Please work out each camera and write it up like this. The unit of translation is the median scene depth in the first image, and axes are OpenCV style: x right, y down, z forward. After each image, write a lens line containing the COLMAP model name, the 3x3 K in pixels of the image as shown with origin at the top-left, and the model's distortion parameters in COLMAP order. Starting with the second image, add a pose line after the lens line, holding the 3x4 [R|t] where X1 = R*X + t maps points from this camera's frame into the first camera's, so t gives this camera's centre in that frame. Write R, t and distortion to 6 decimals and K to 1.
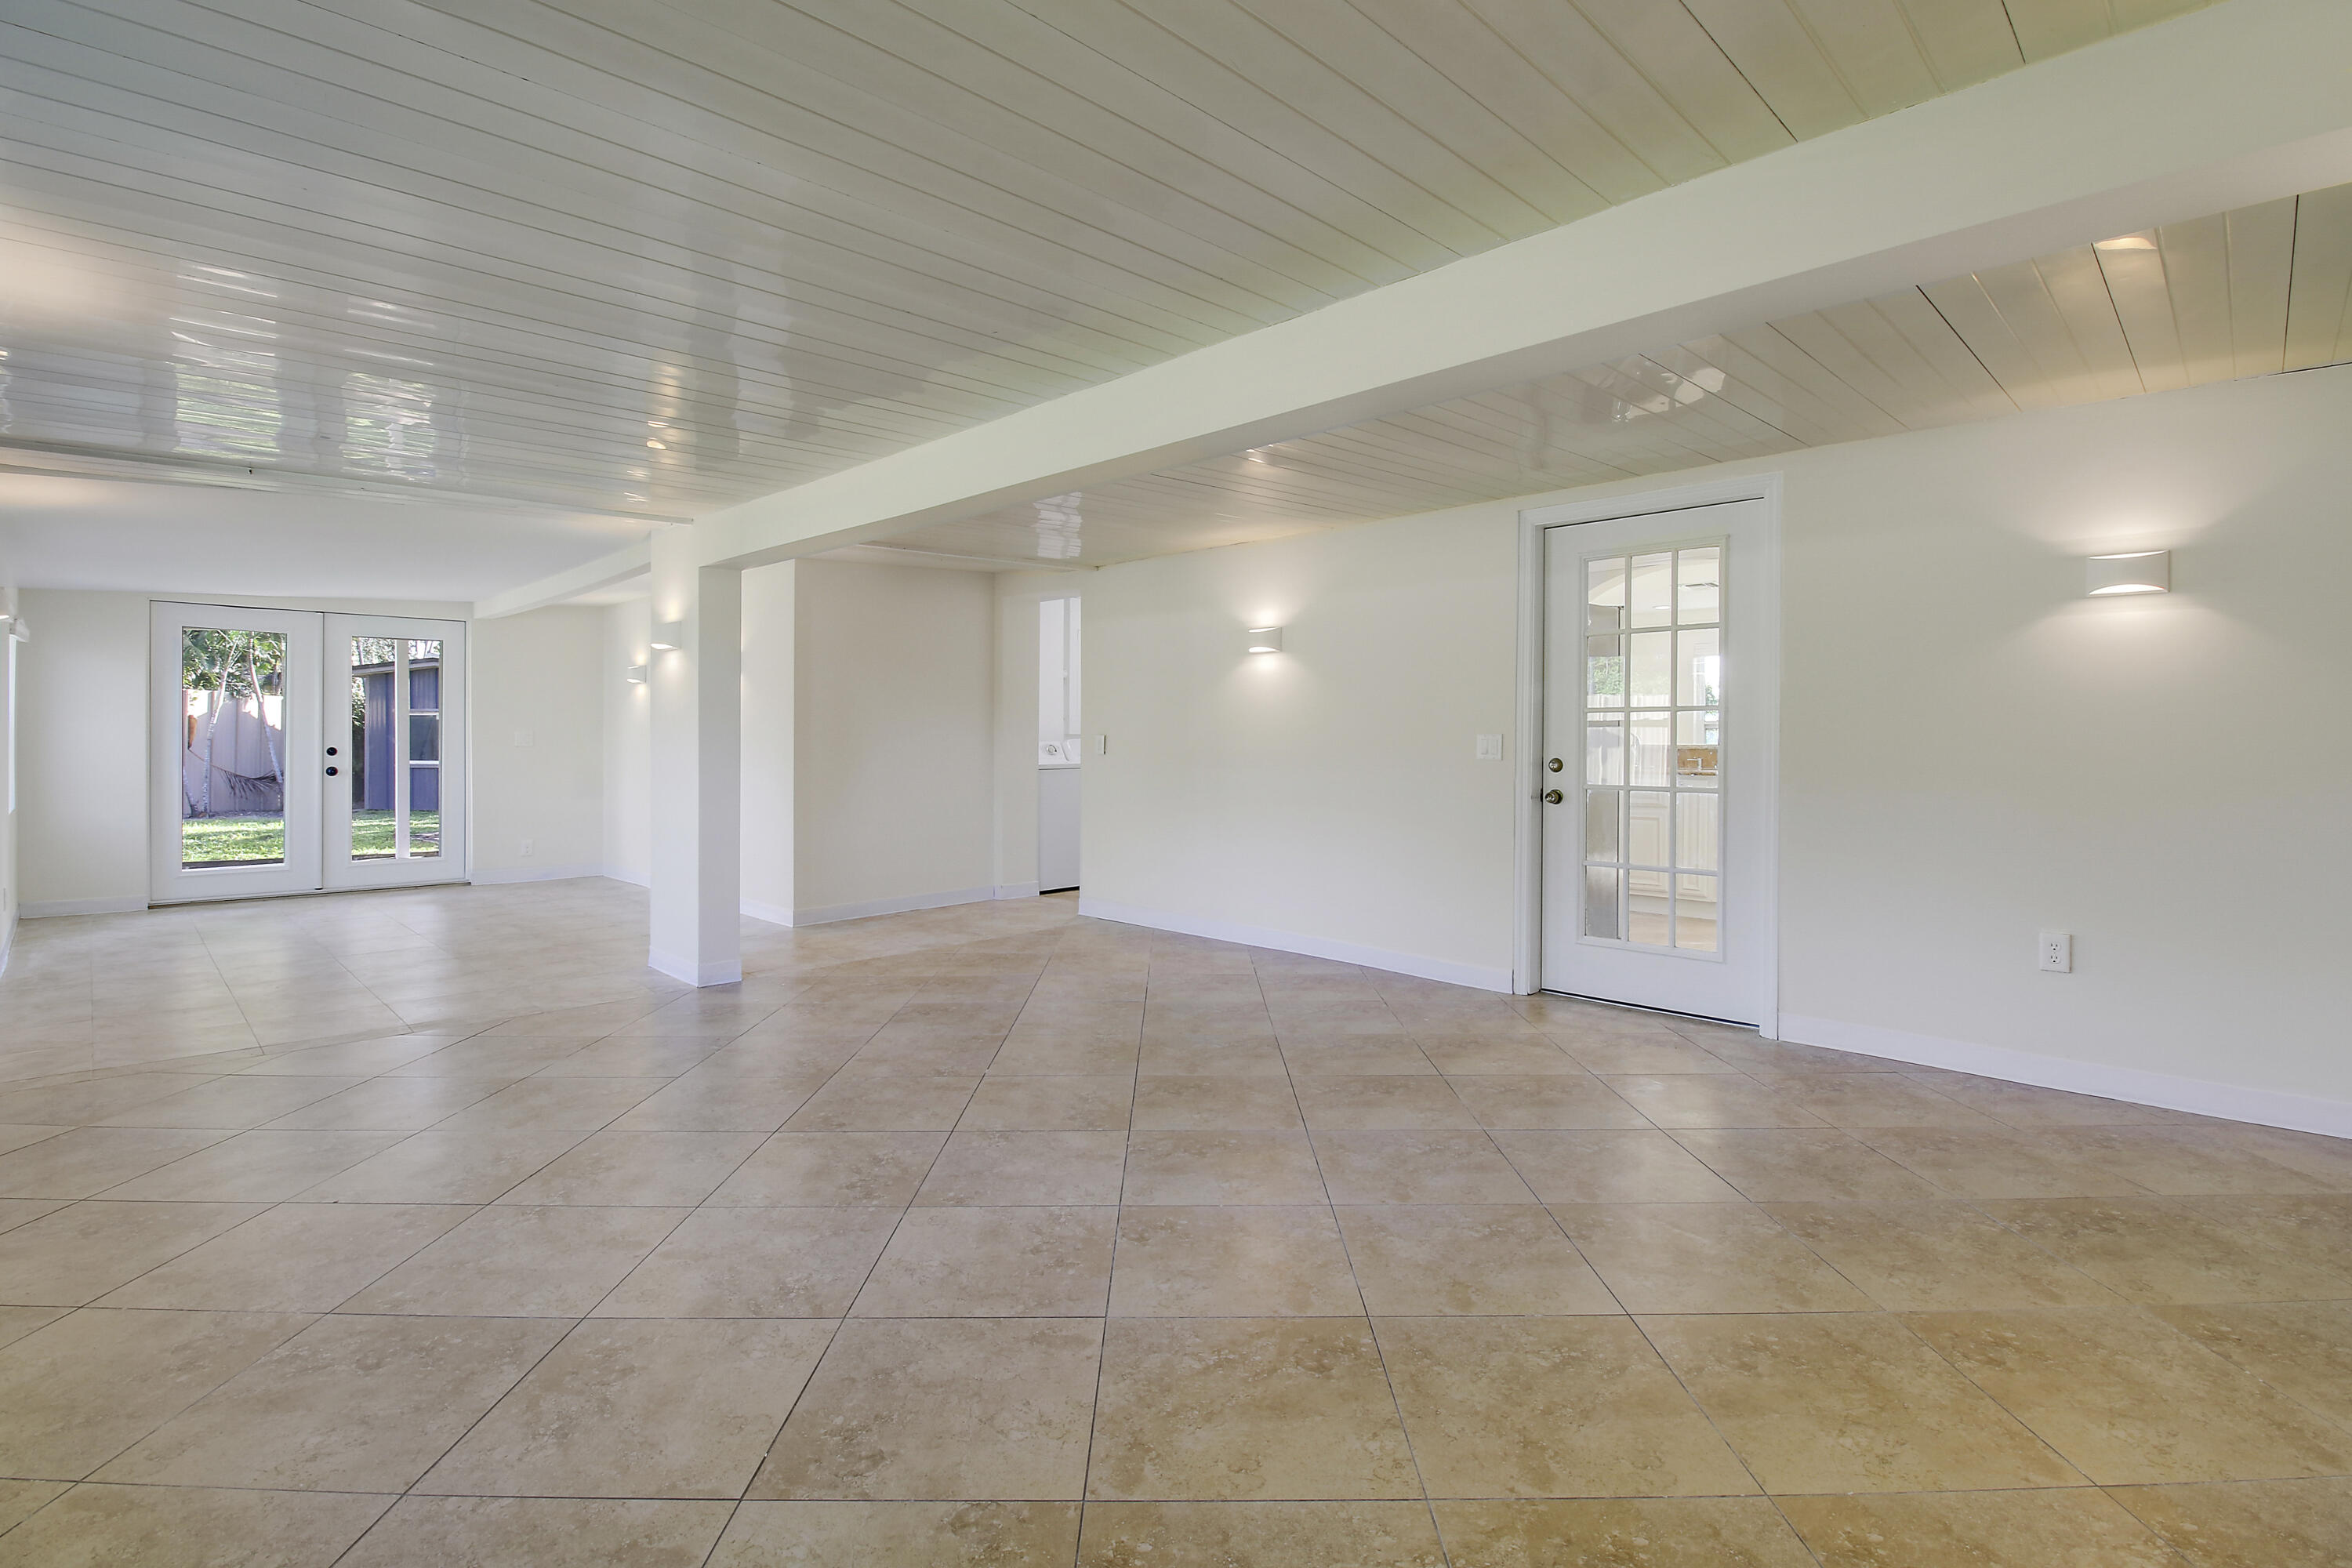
lens RADIAL K [[1087.4, 0, 1176.0], [0, 1087.4, 784.0], [0, 0, 1]] dist [0.000837, -0.010651]
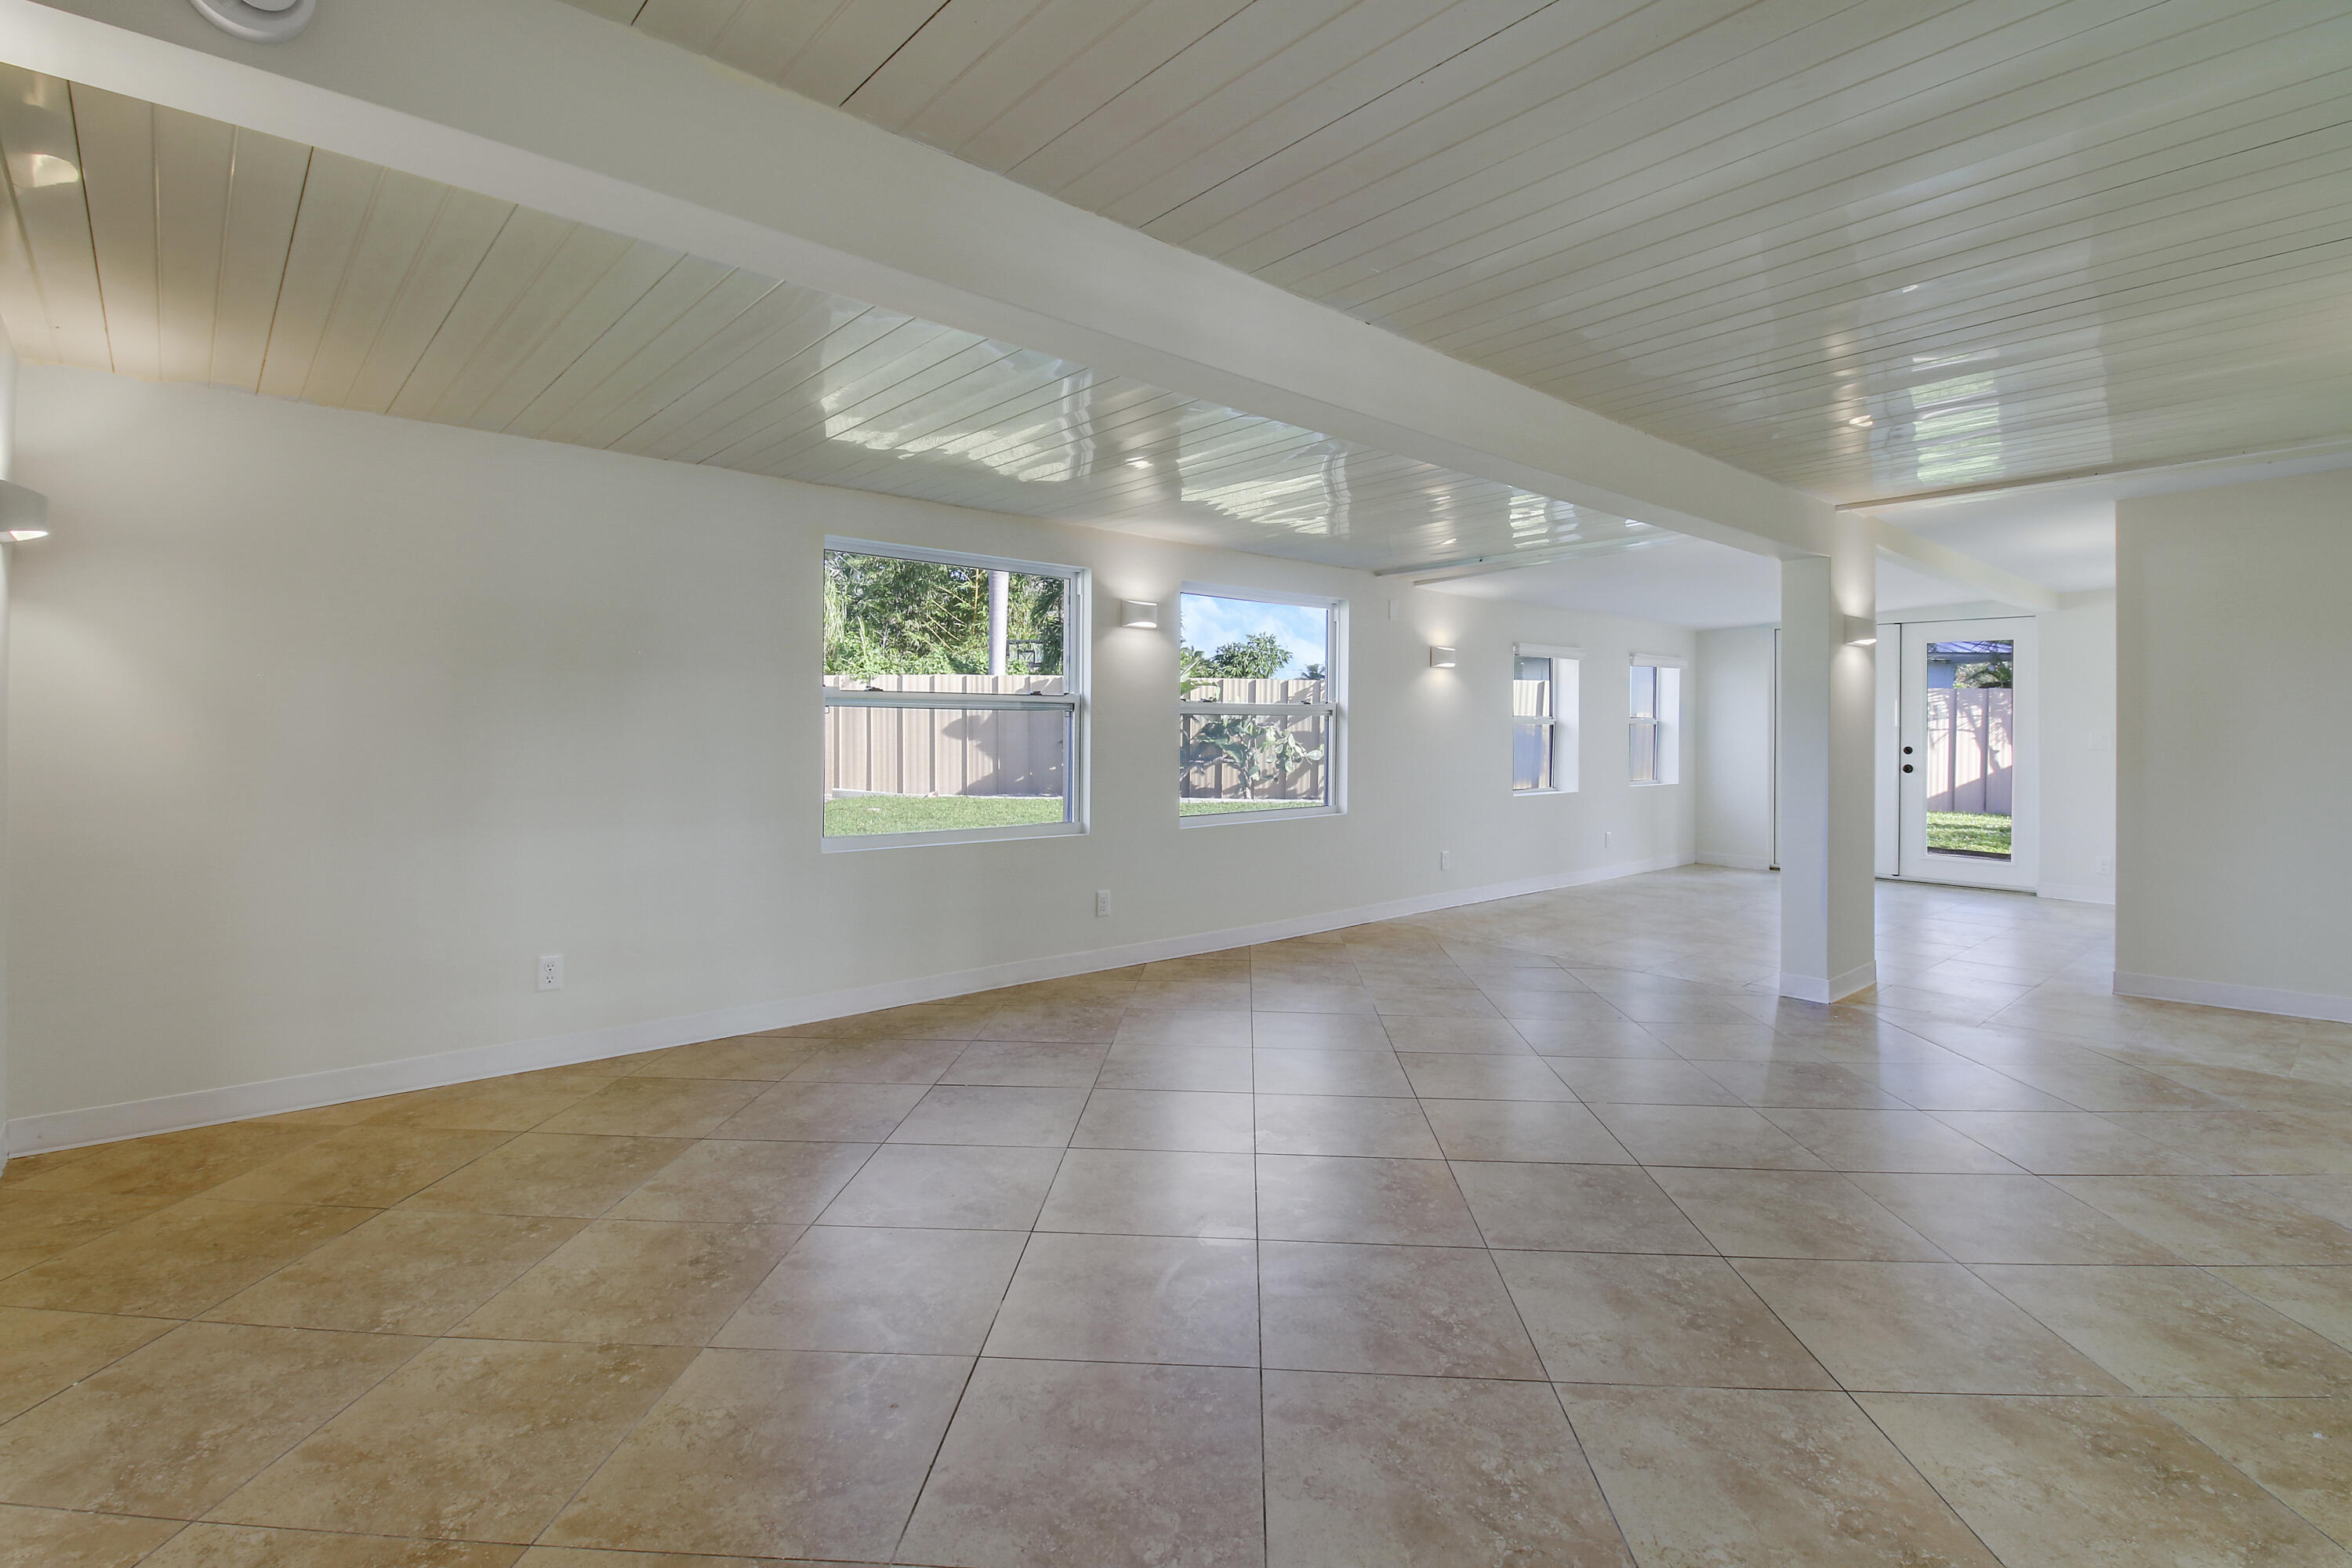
lens RADIAL K [[1113.4, 0, 1181.1], [0, 1113.4, 718.6], [0, 0, 1]] dist [0.001076, -0.011782]
pose [[-0.048326, -0.008935, -0.998792, 0.990052], [-0.055004, 0.998466, -0.006271, -0.039319], [0.997316, 0.054635, -0.048744, 0.868983]]
